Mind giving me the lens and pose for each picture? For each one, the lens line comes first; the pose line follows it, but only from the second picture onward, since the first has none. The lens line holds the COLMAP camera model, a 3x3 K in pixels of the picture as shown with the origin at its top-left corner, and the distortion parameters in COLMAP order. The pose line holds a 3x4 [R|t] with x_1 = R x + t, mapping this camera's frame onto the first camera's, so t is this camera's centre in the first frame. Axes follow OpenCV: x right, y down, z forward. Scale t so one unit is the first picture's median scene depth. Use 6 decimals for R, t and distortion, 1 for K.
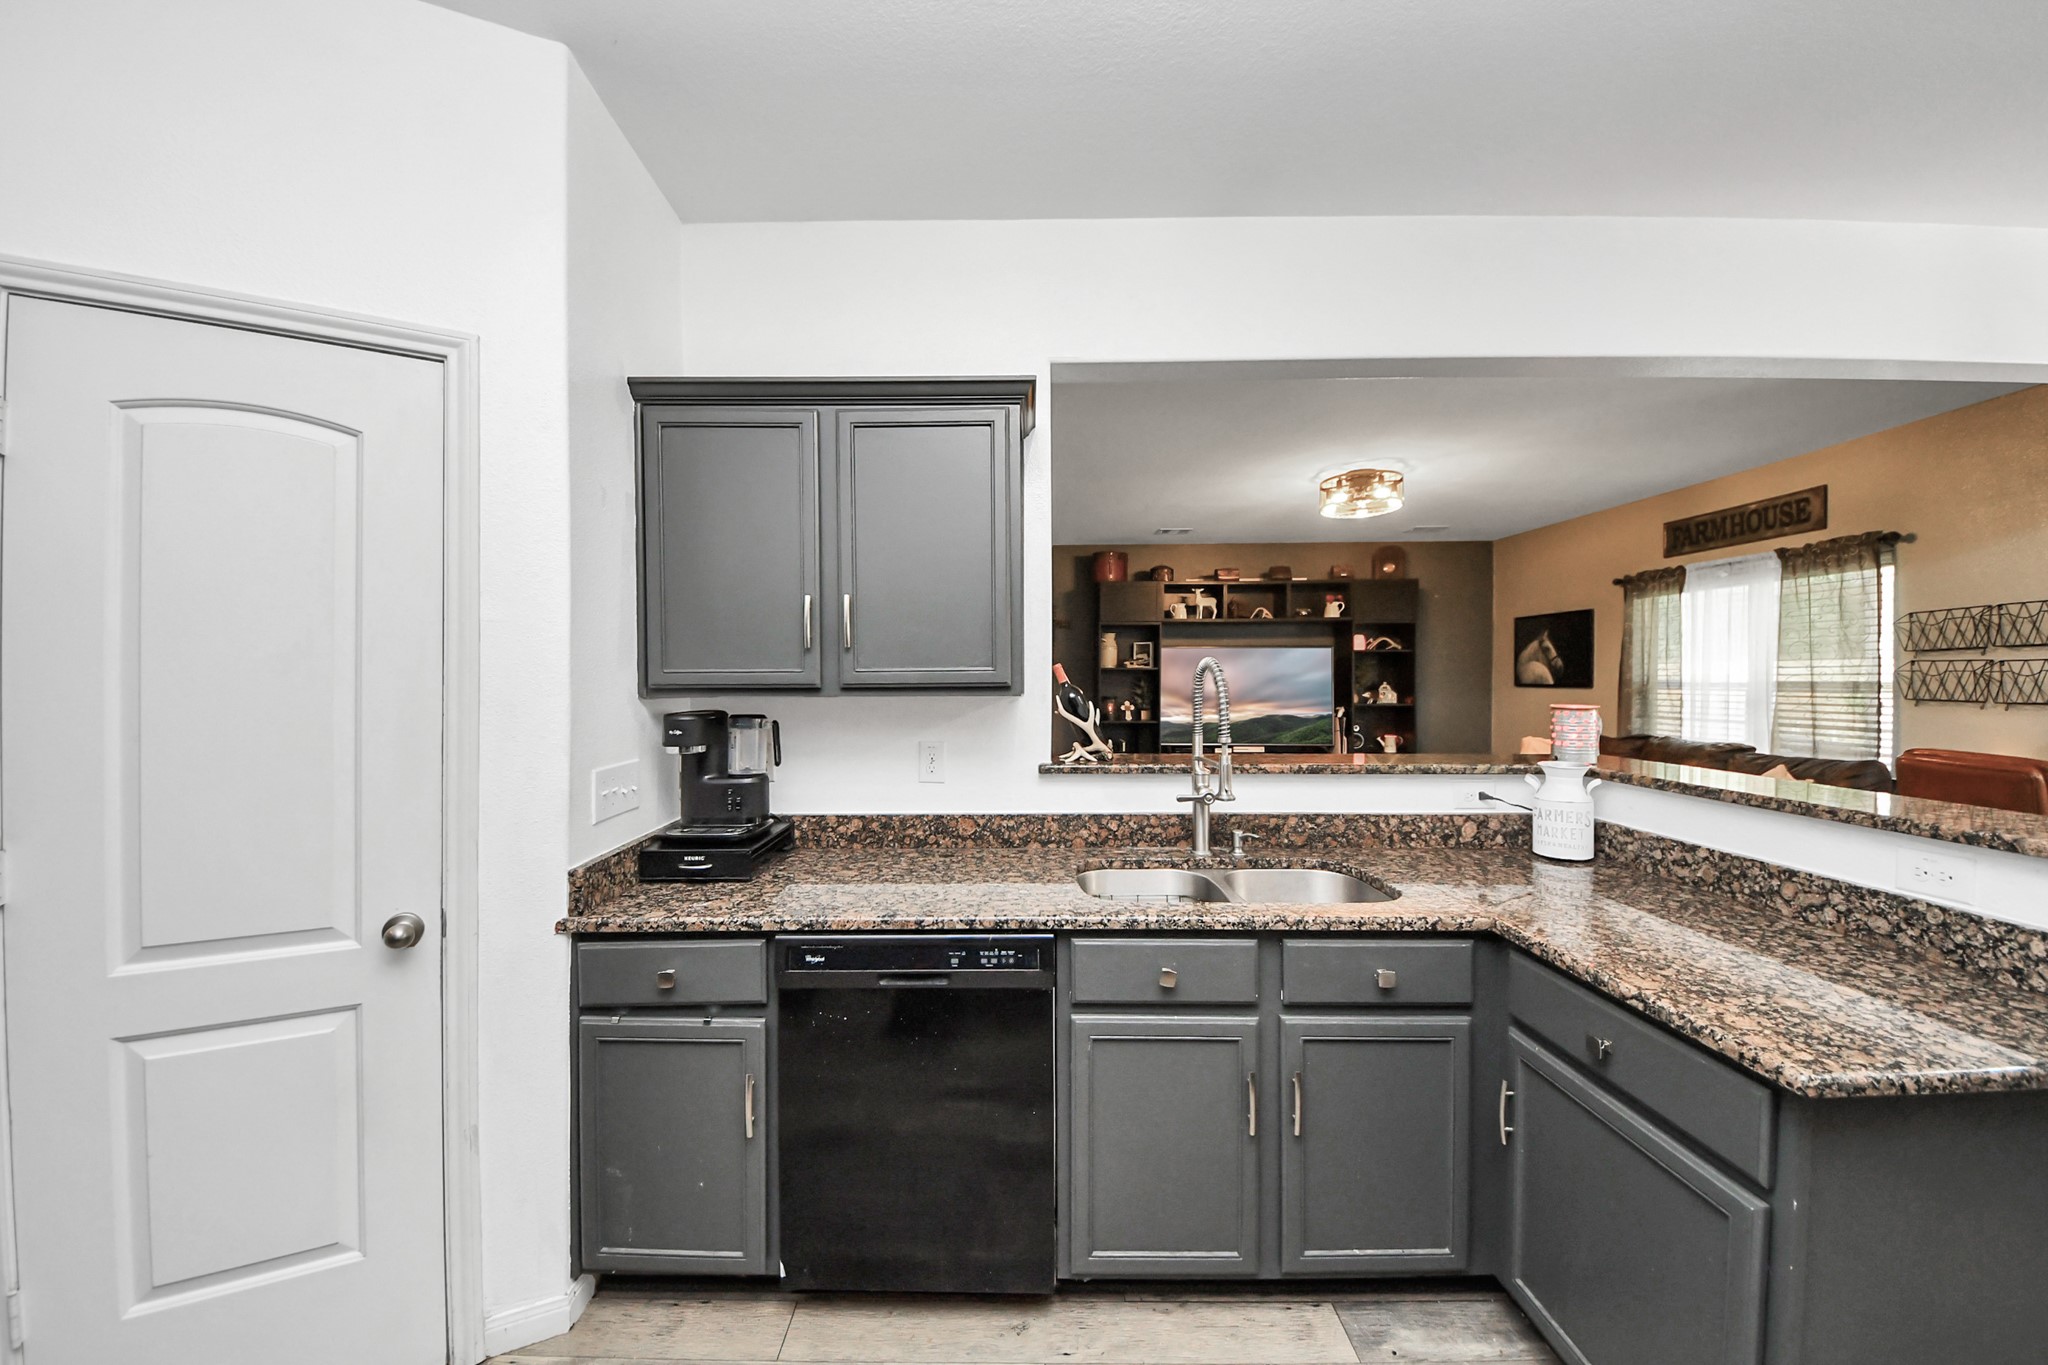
lens RADIAL K [[745.7, 0, 1006.3], [0, 745.7, 680.8], [0, 0, 1]] dist [0.000568, -0.010844]
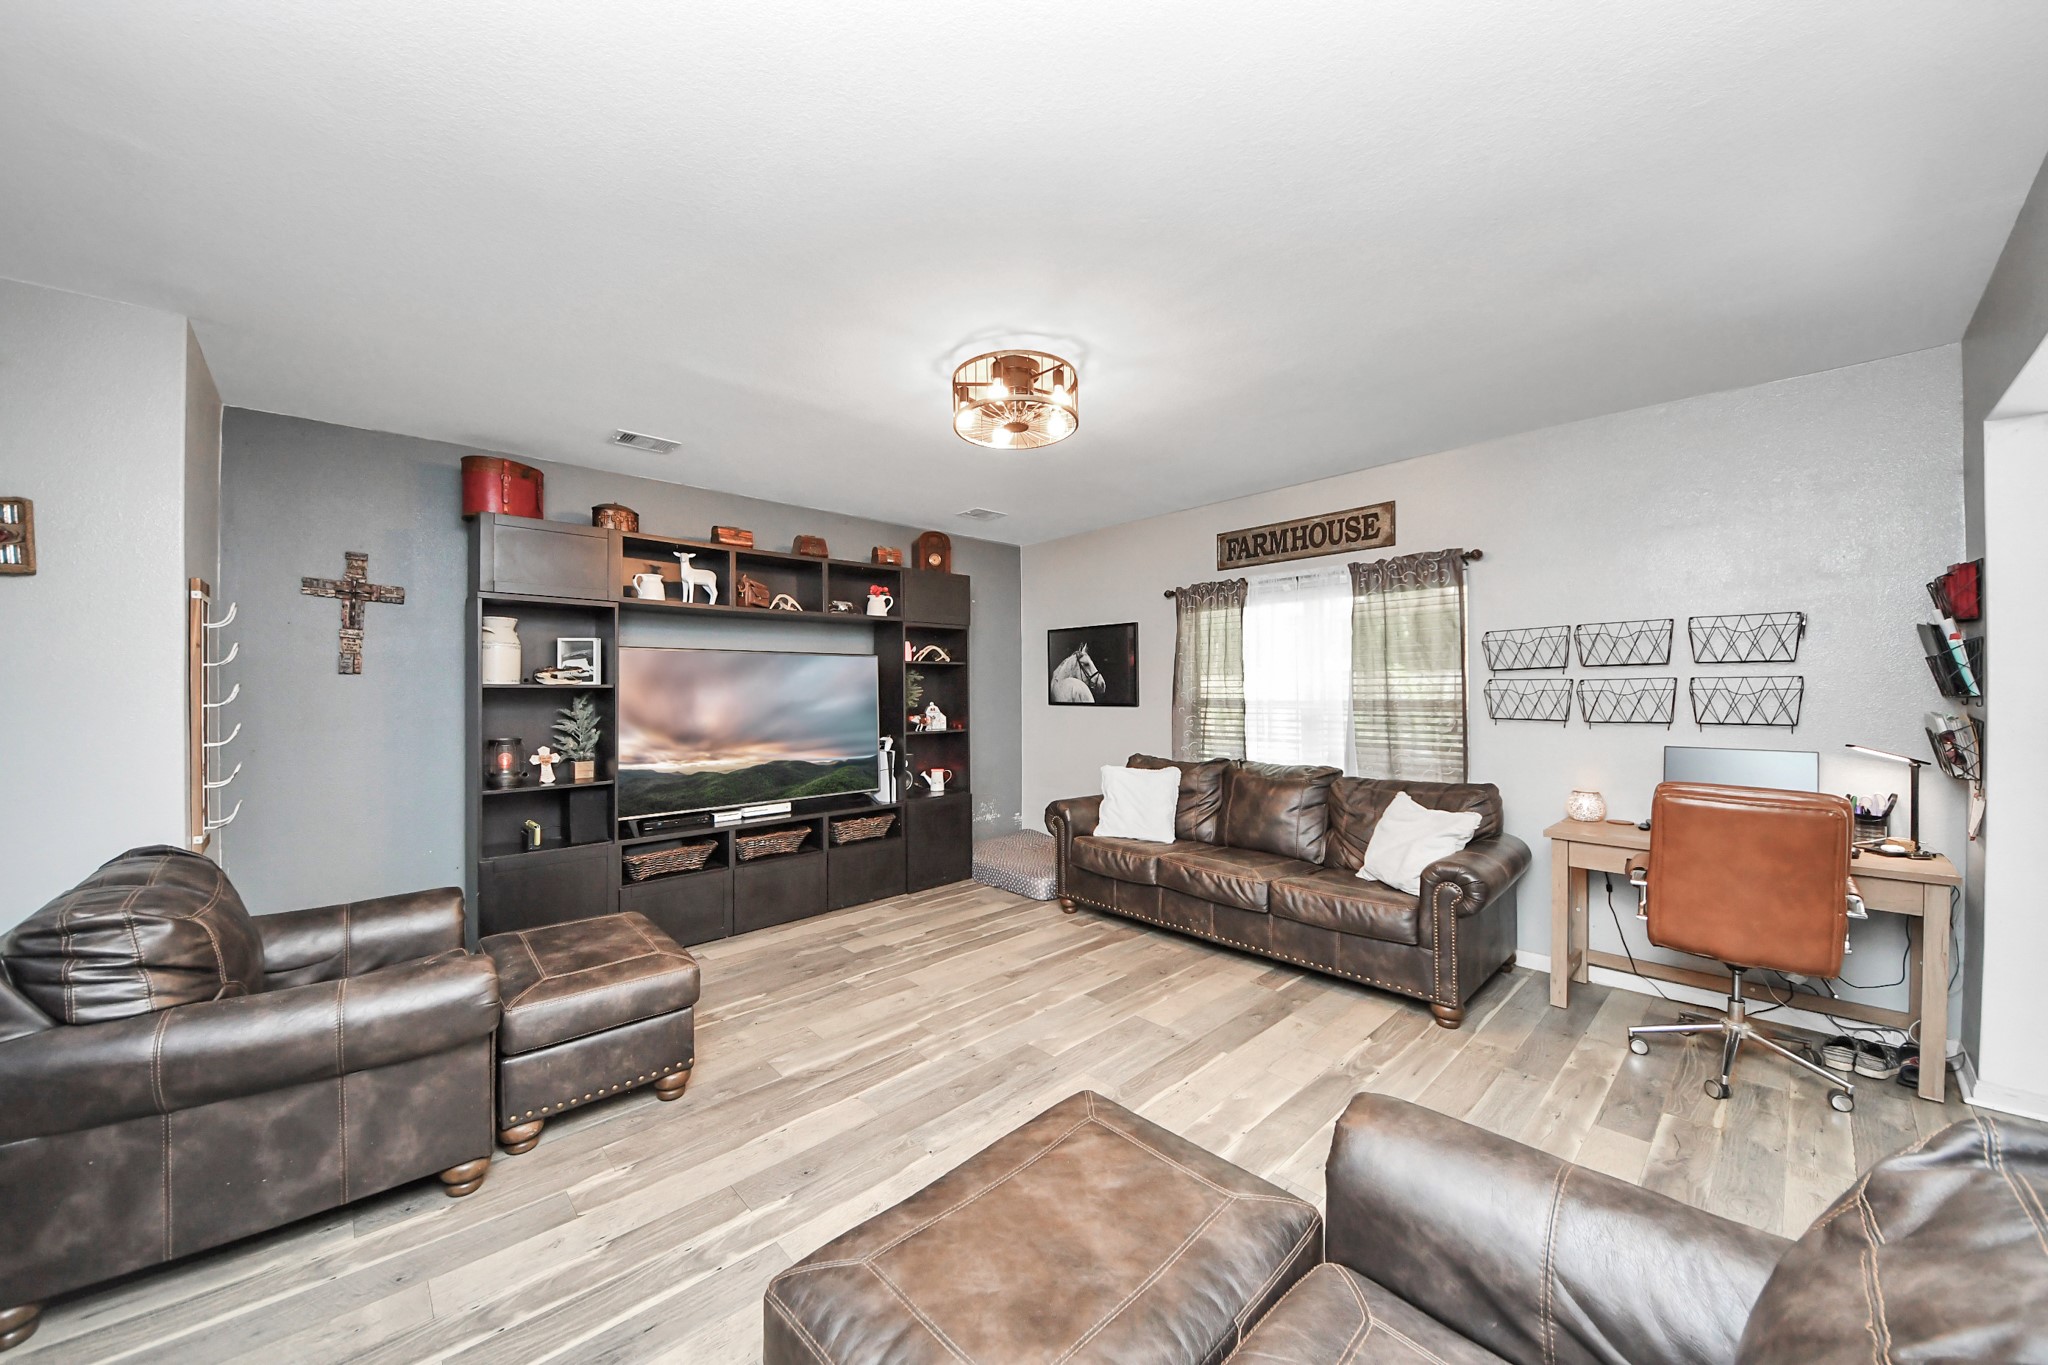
lens RADIAL K [[723.9, 0, 1028.0], [0, 723.9, 691.3], [0, 0, 1]] dist [0.046216, -0.031567]
pose [[0.718886, -0.005907, 0.695103, 0.073034], [0.009566, 0.999953, -0.001397, -0.013756], [-0.695063, 0.007654, 0.718908, 0.613964]]
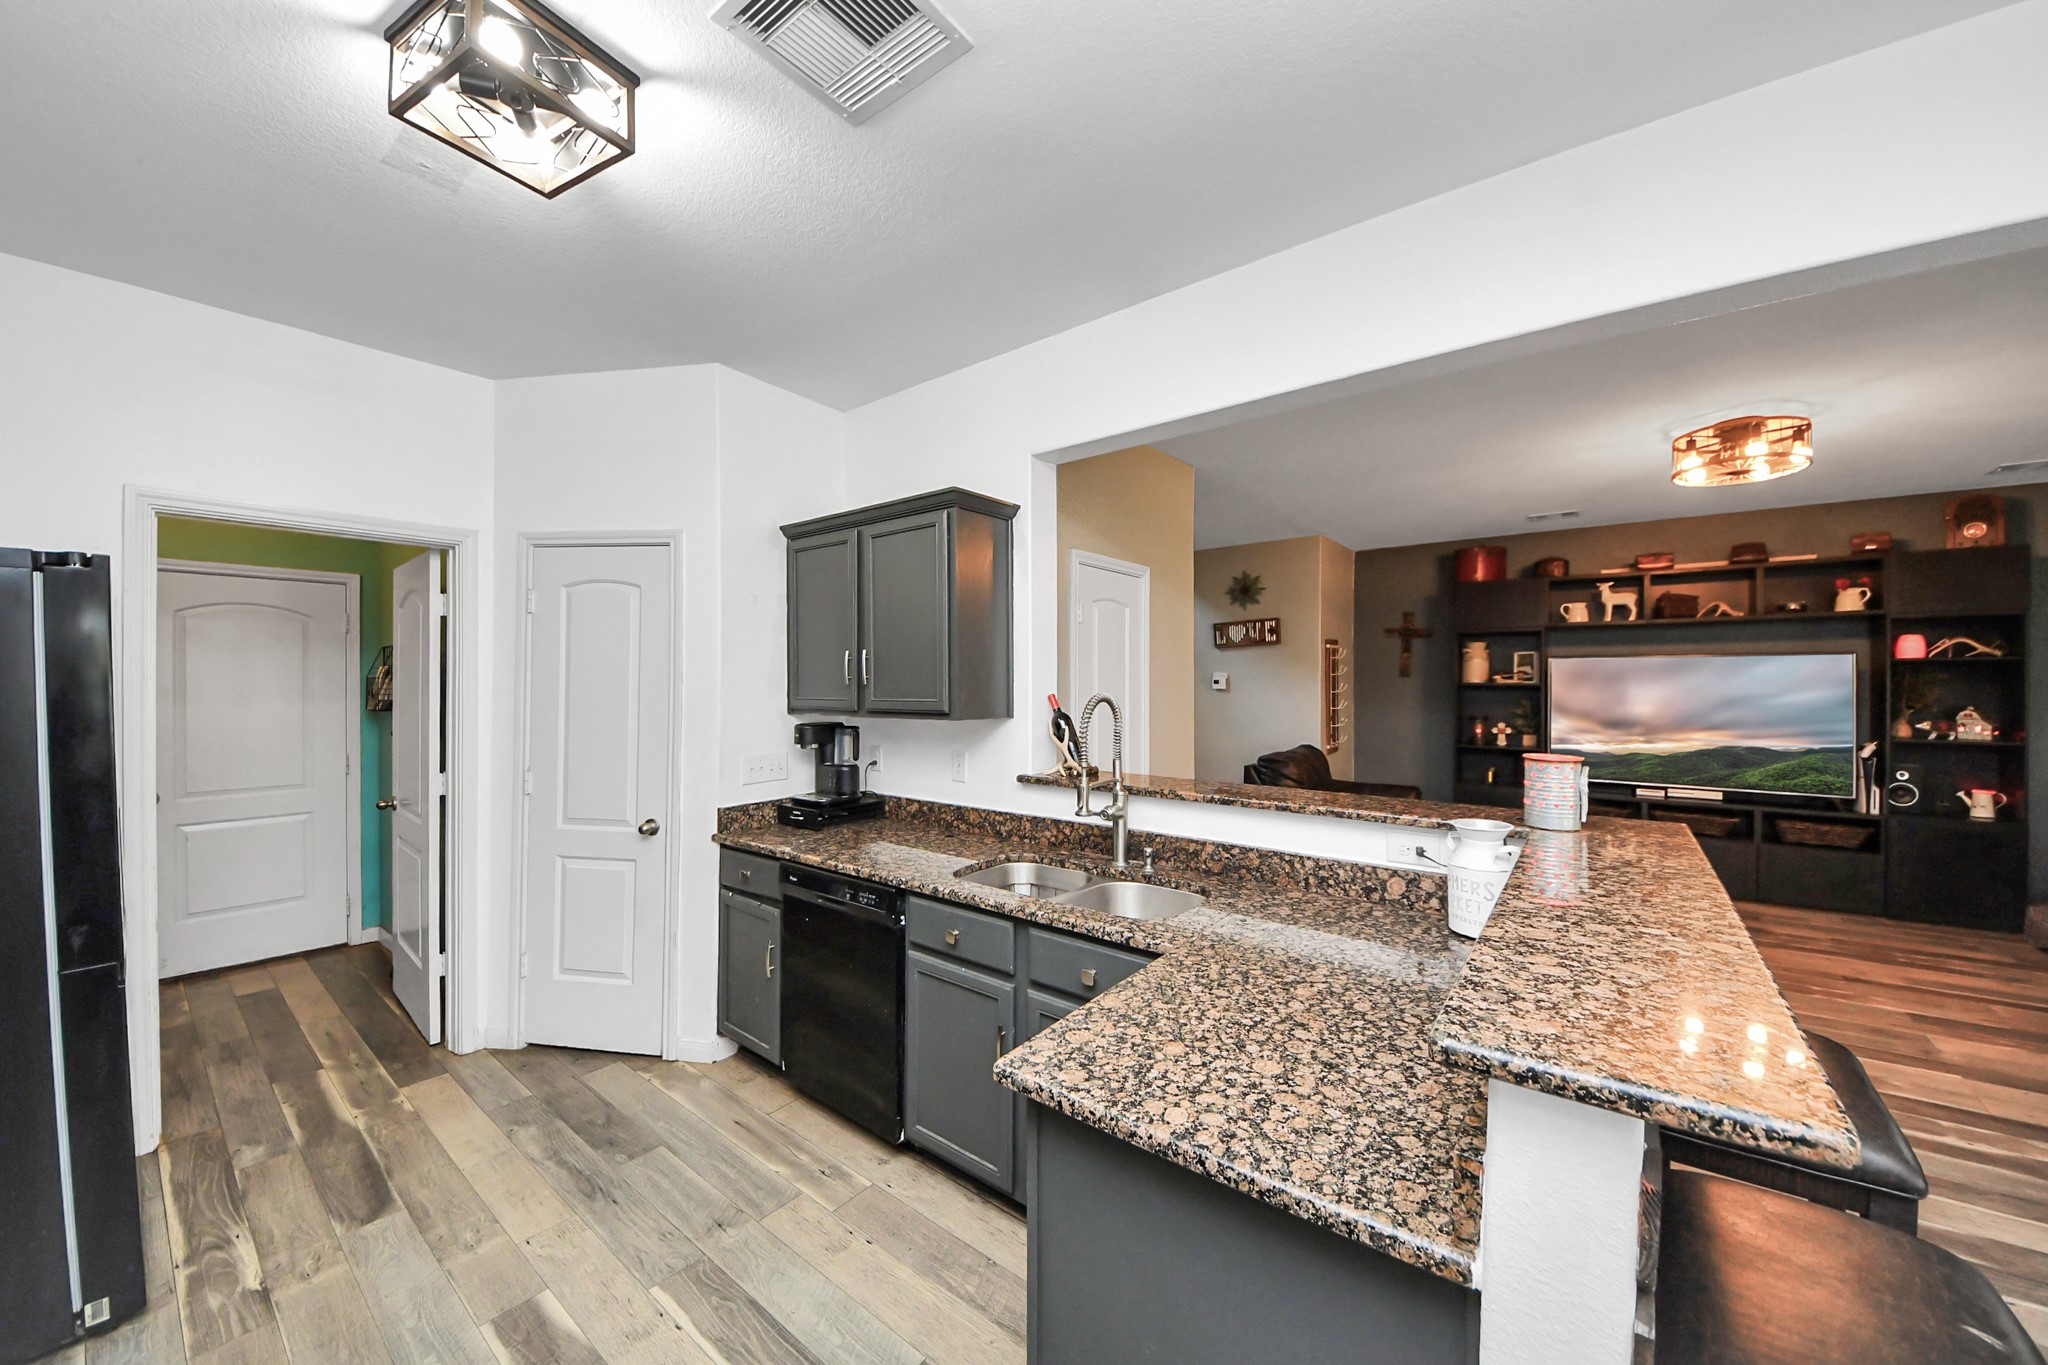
lens RADIAL K [[733.7, 0, 1001.4], [0, 733.7, 677.0], [0, 0, 1]] dist [-0.009883, -0.005922]
pose [[0.787985, 0.000603, -0.615694, 0.367122], [-0.008359, 0.999918, -0.009720, -0.017965], [0.615637, 0.012806, 0.787926, 0.006155]]
